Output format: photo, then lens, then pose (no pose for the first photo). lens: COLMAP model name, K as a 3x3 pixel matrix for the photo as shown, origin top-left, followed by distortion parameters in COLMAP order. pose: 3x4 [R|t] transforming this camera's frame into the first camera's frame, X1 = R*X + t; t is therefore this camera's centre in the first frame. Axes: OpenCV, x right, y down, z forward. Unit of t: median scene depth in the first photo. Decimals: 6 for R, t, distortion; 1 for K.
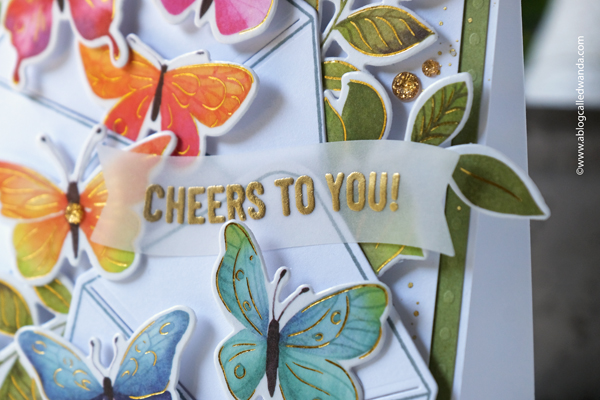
lens RADIAL K [[2865.6, 0, 300.0], [0, 2865.6, 200.0], [0, 0, 1]] dist [-0.511680, 2.811475]
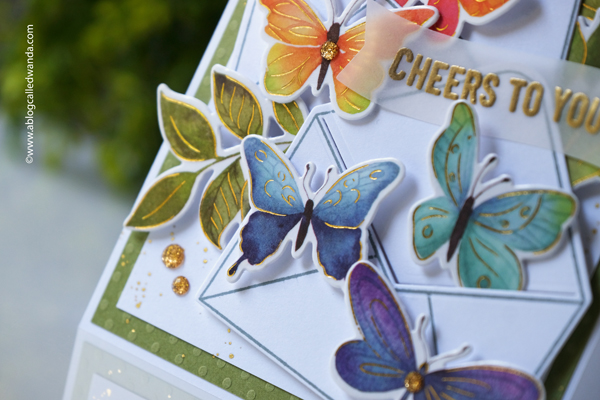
lens RADIAL K [[2865.6, 0, 300.0], [0, 2865.6, 200.0], [0, 0, 1]] dist [-0.511680, 2.811475]
pose [[0.946742, 0.316289, -0.060331, -0.004617], [-0.314205, 0.948442, 0.041624, 0.017370], [0.070386, -0.020451, 0.997310, -0.111010]]
